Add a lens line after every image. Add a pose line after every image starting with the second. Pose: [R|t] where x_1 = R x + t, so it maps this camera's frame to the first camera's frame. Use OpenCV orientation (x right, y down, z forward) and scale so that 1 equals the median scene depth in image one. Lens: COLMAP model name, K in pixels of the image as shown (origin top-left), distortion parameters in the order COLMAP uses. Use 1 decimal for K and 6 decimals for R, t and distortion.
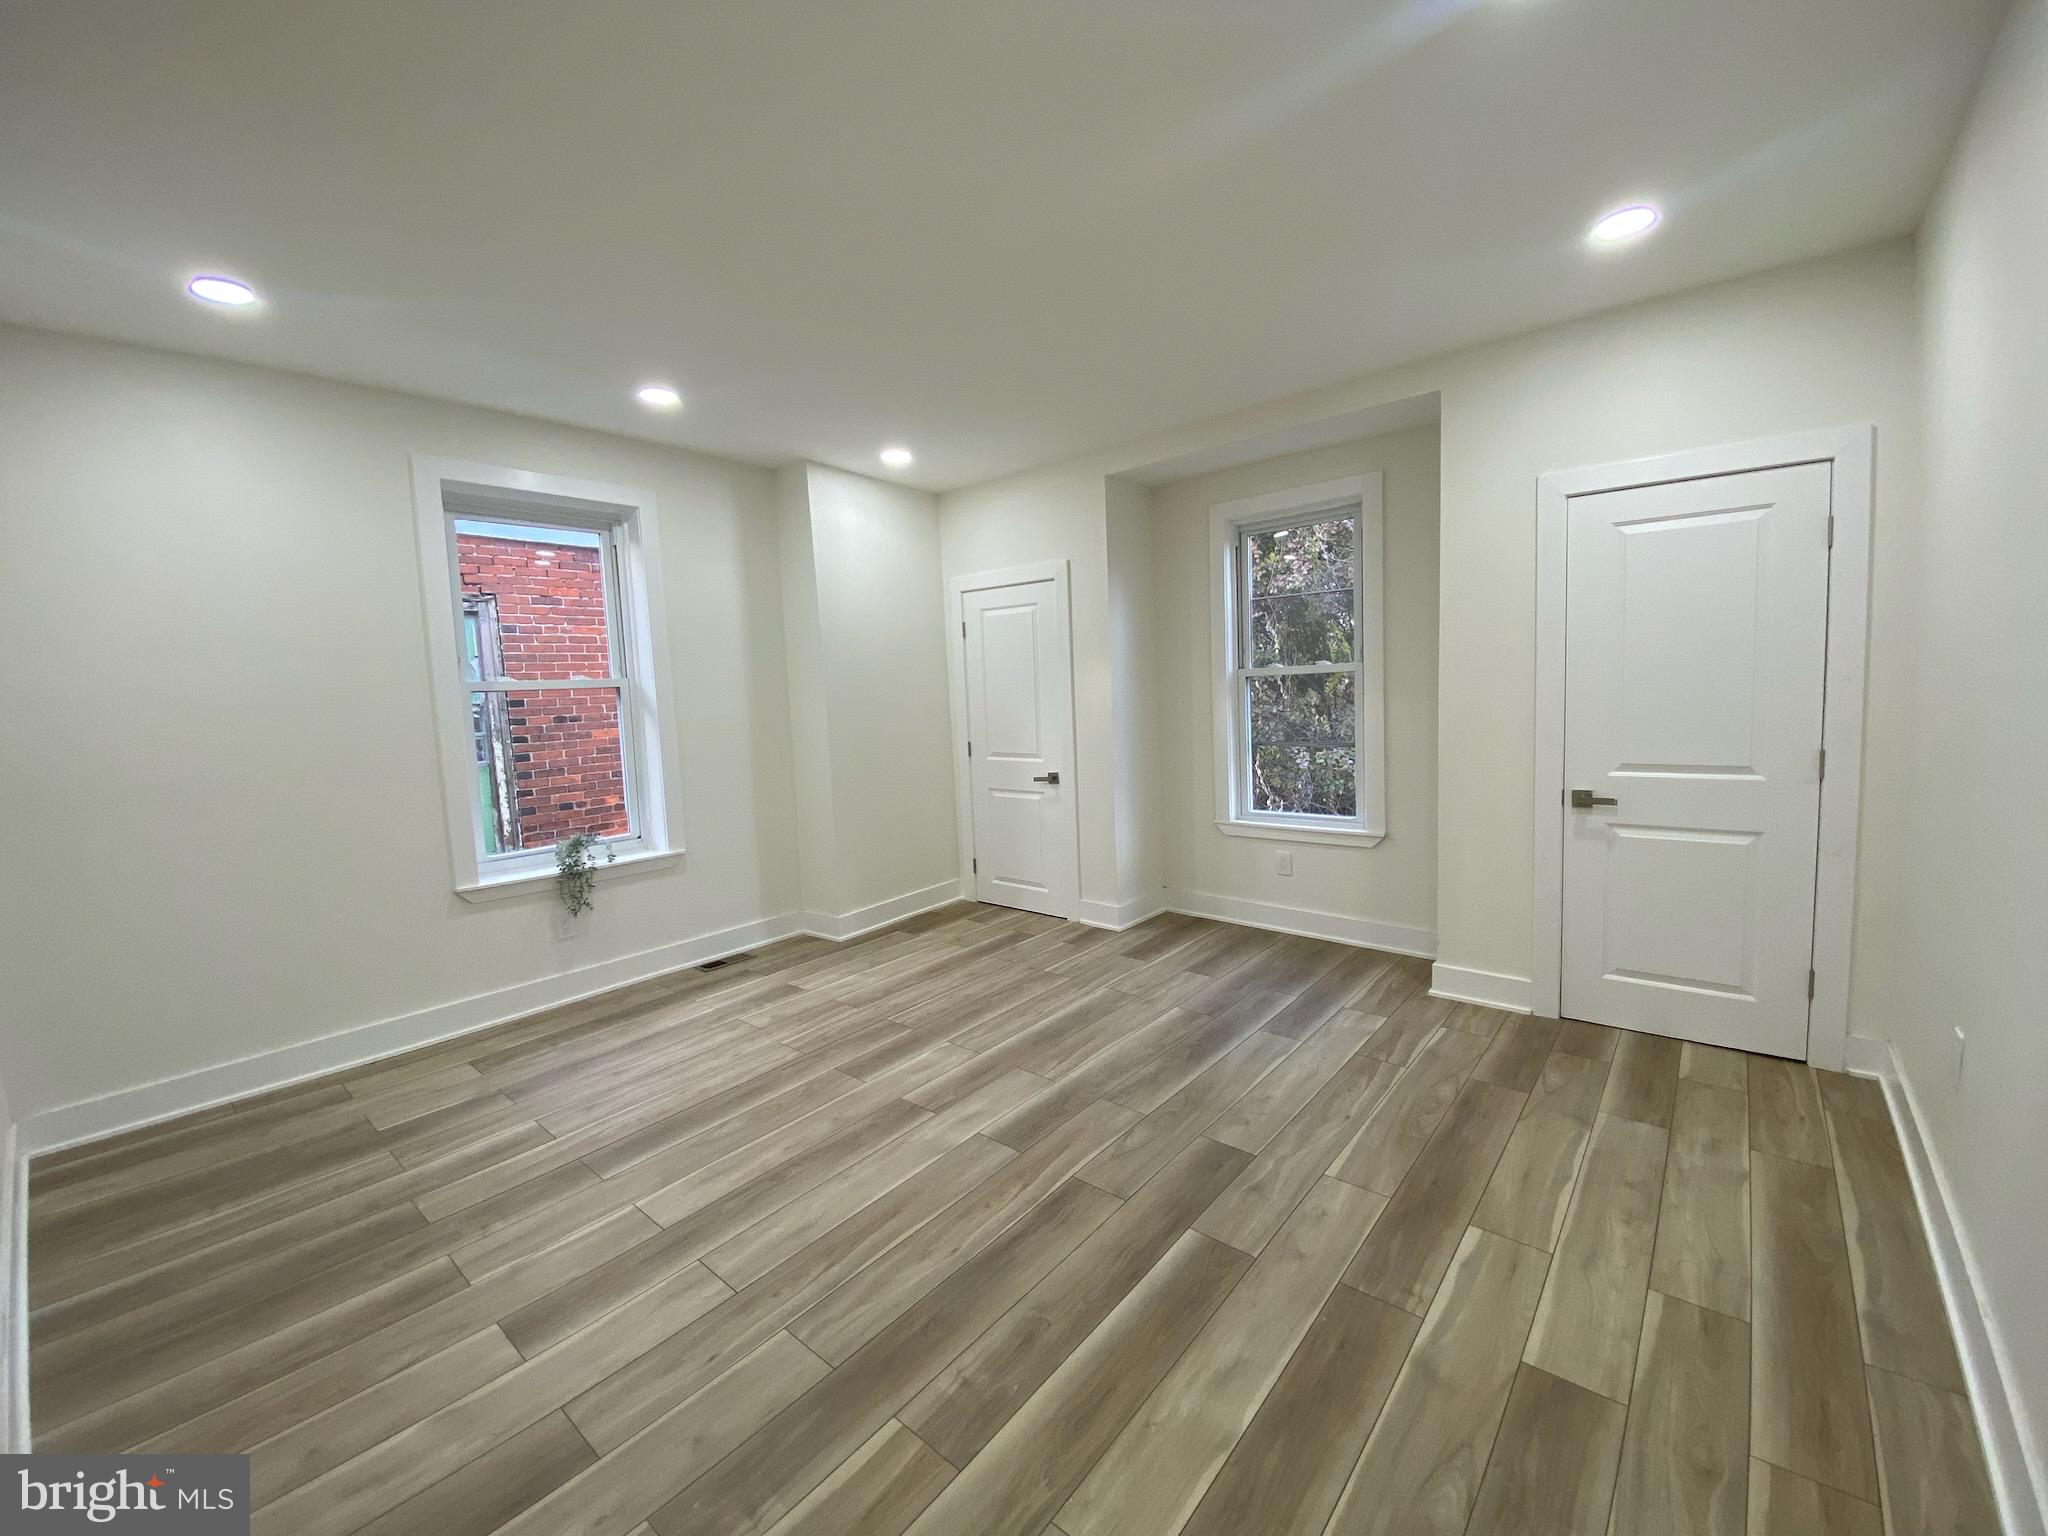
lens RADIAL K [[826.6, 0, 1014.1], [0, 826.6, 760.9], [0, 0, 1]] dist [0.023204, -0.021696]
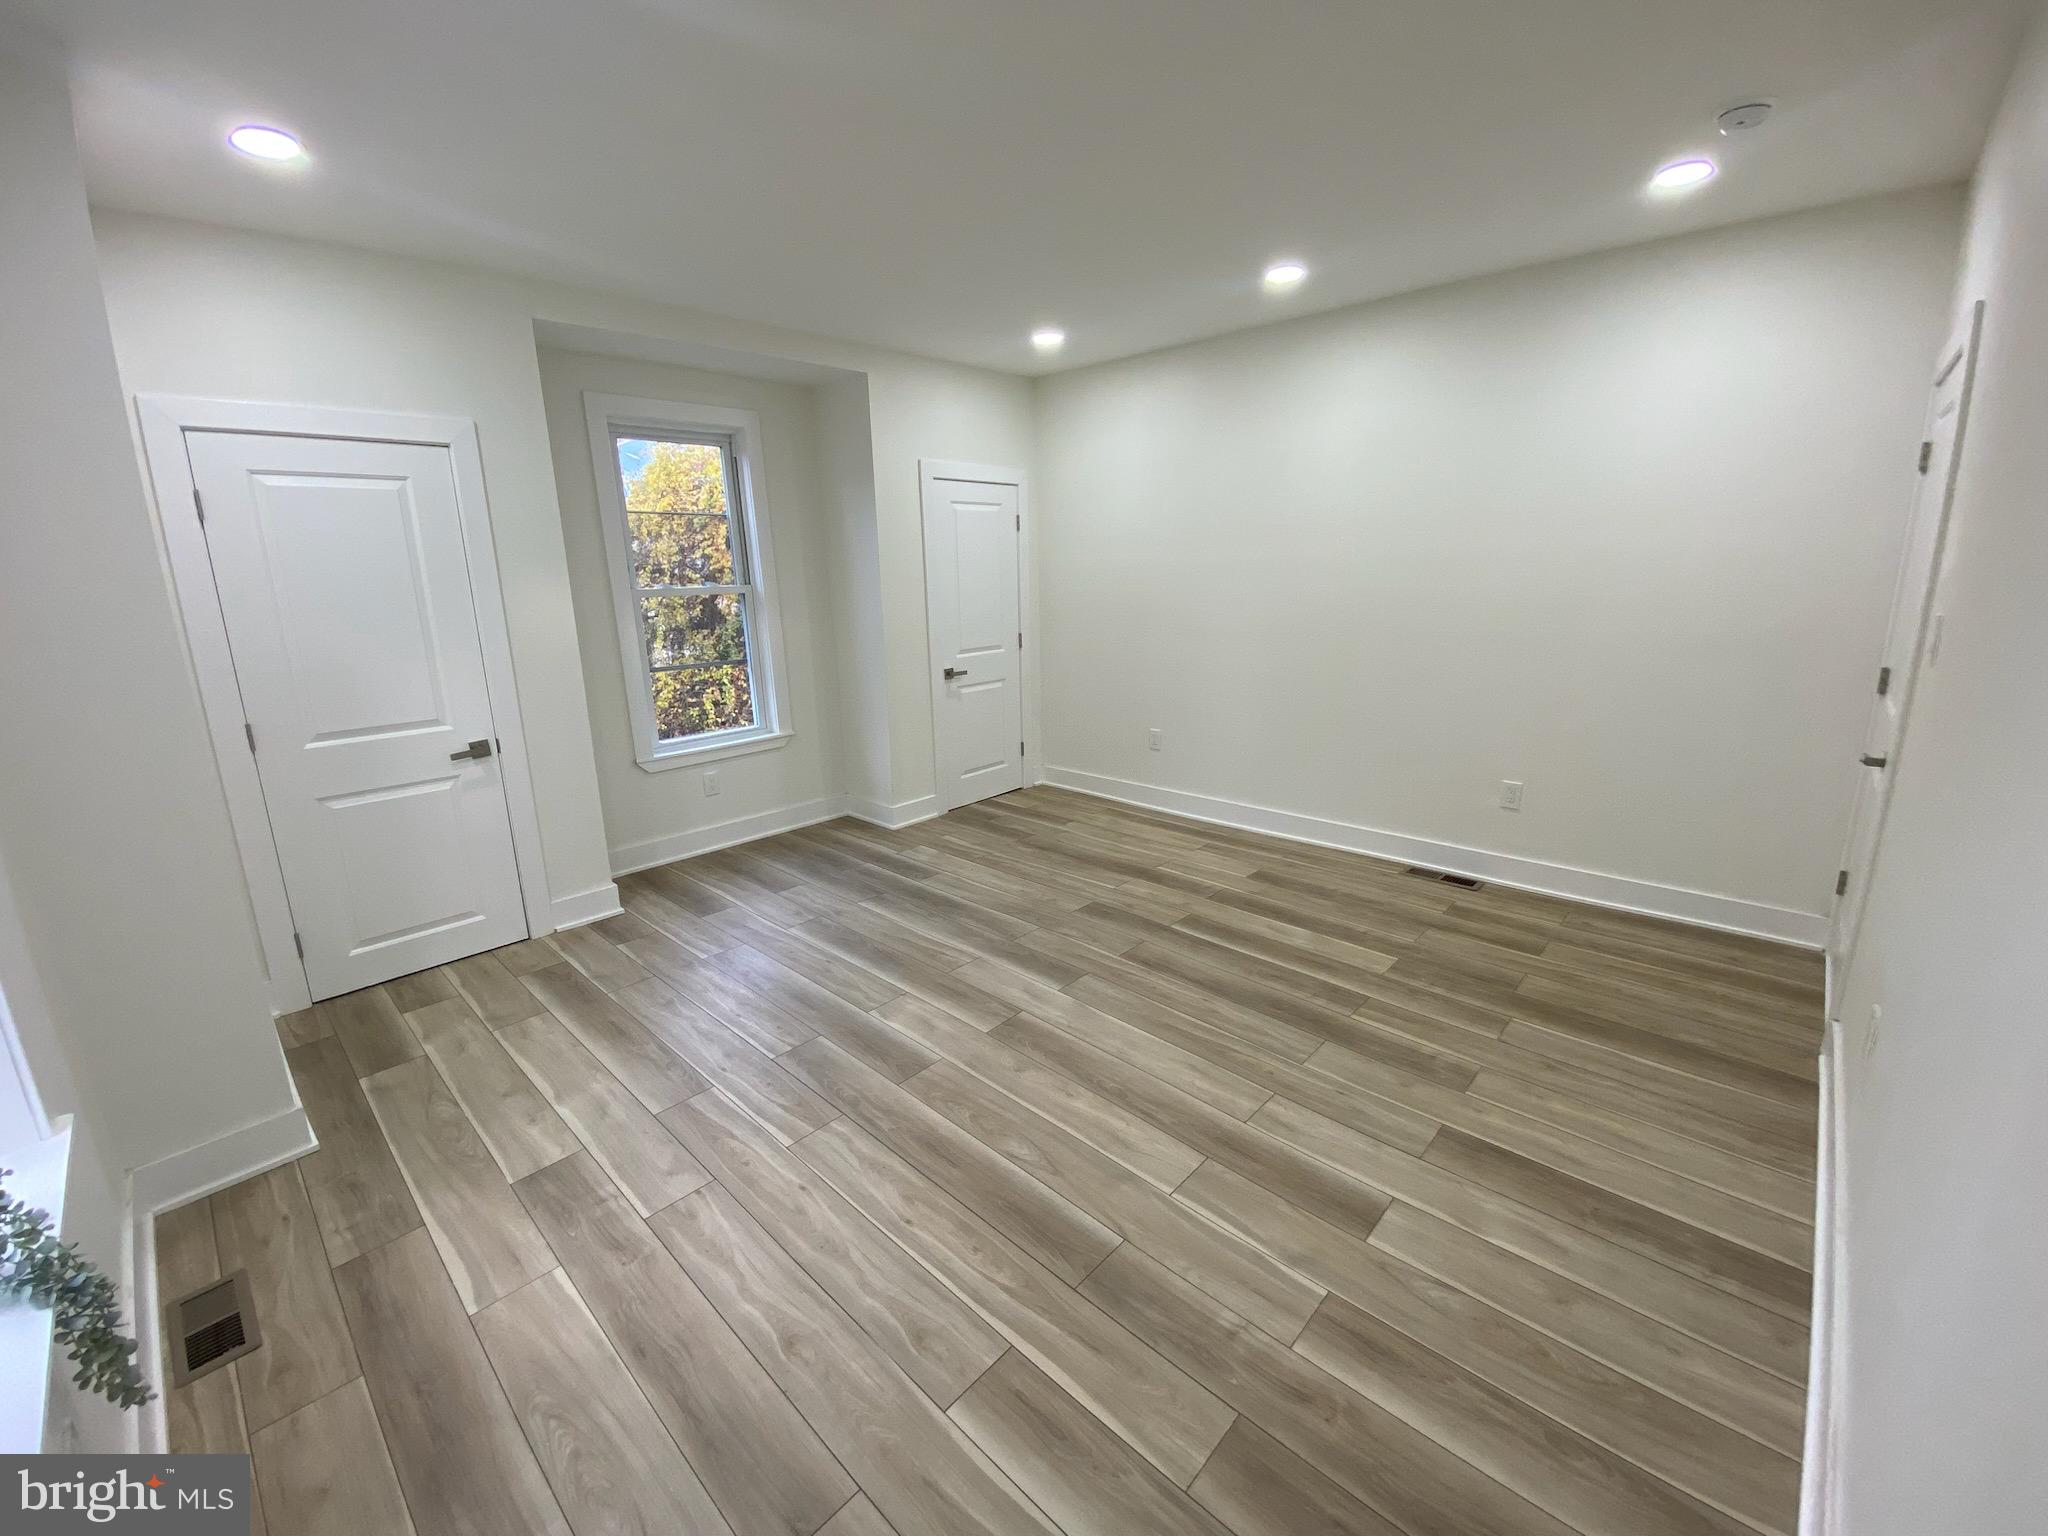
lens RADIAL K [[820.5, 0, 1024.0], [0, 820.5, 768.0], [0, 0, 1]] dist [0.021049, -0.033686]
pose [[0.050022, -0.201748, 0.978159, -0.970865], [0.124209, 0.973039, 0.194340, -0.065926], [-0.990994, 0.111775, 0.073732, 0.831947]]
